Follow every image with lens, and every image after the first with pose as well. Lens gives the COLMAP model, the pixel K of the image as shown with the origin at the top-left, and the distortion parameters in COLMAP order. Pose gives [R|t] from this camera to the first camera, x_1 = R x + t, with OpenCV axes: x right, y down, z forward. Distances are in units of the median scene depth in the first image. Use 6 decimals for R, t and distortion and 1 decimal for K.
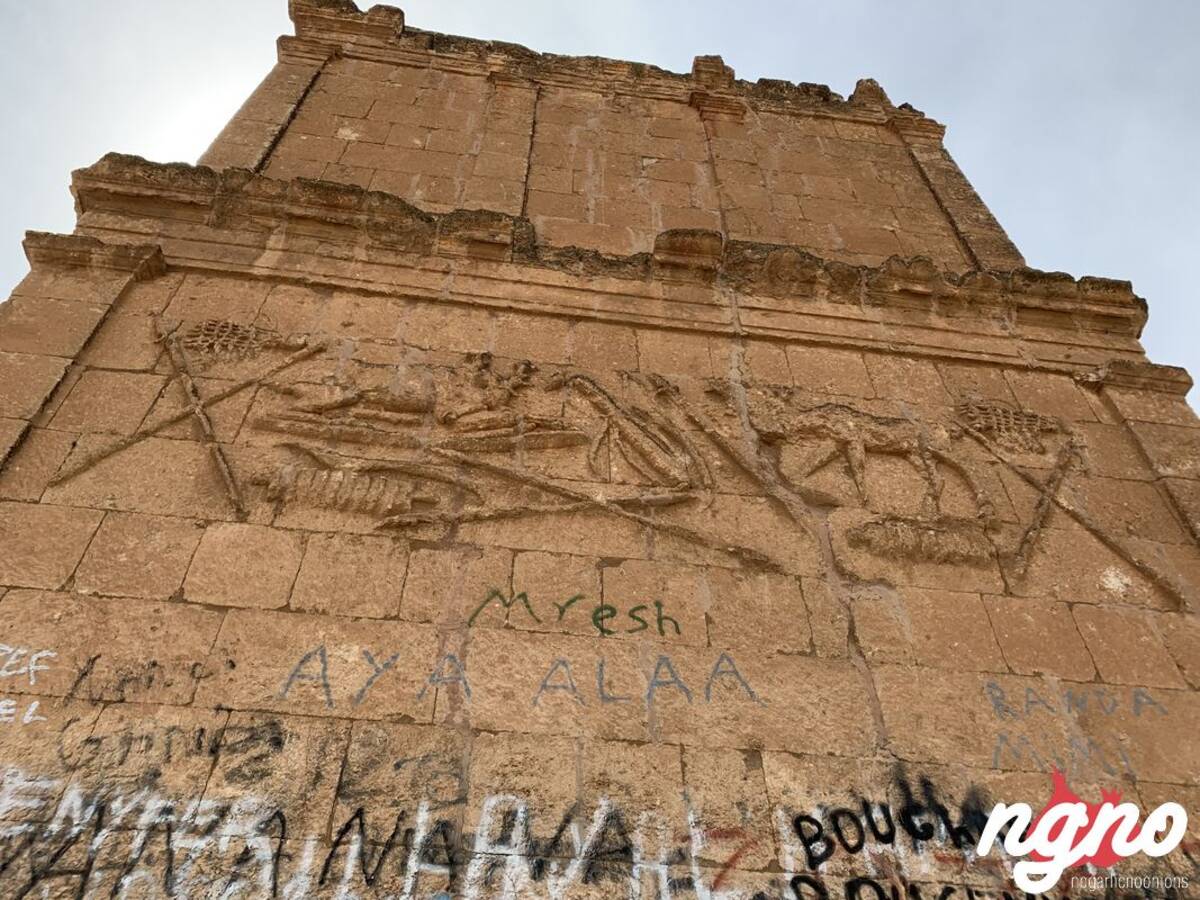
lens RADIAL K [[916.3, 0, 598.4], [0, 916.3, 452.1], [0, 0, 1]] dist [-0.006458, -0.017093]
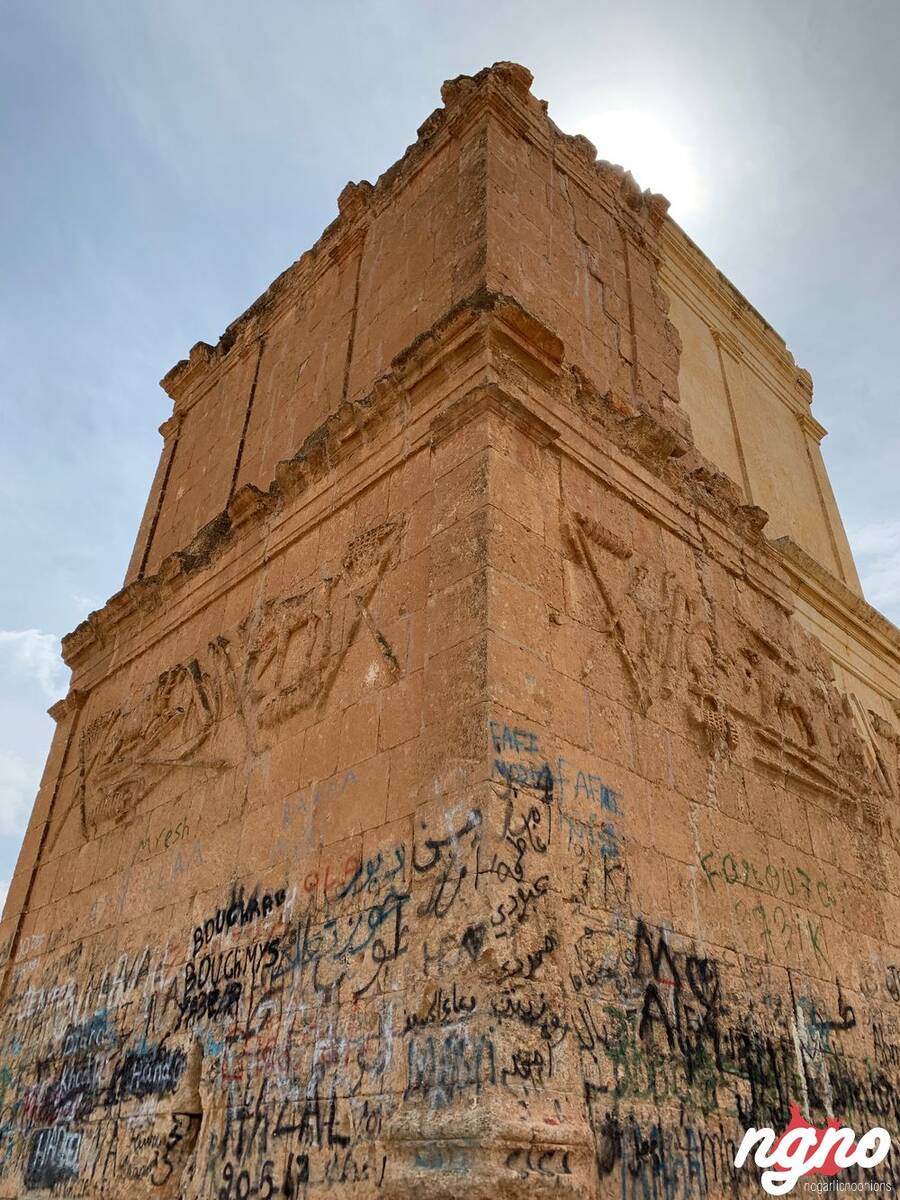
lens RADIAL K [[916.3, 0, 451.6], [0, 916.3, 597.2], [0, 0, 1]] dist [-0.006458, -0.017093]
pose [[0.585243, -0.454852, -0.671268, 2.143808], [0.597819, 0.801335, -0.021778, 0.203965], [0.547816, -0.388551, 0.740895, 0.147565]]
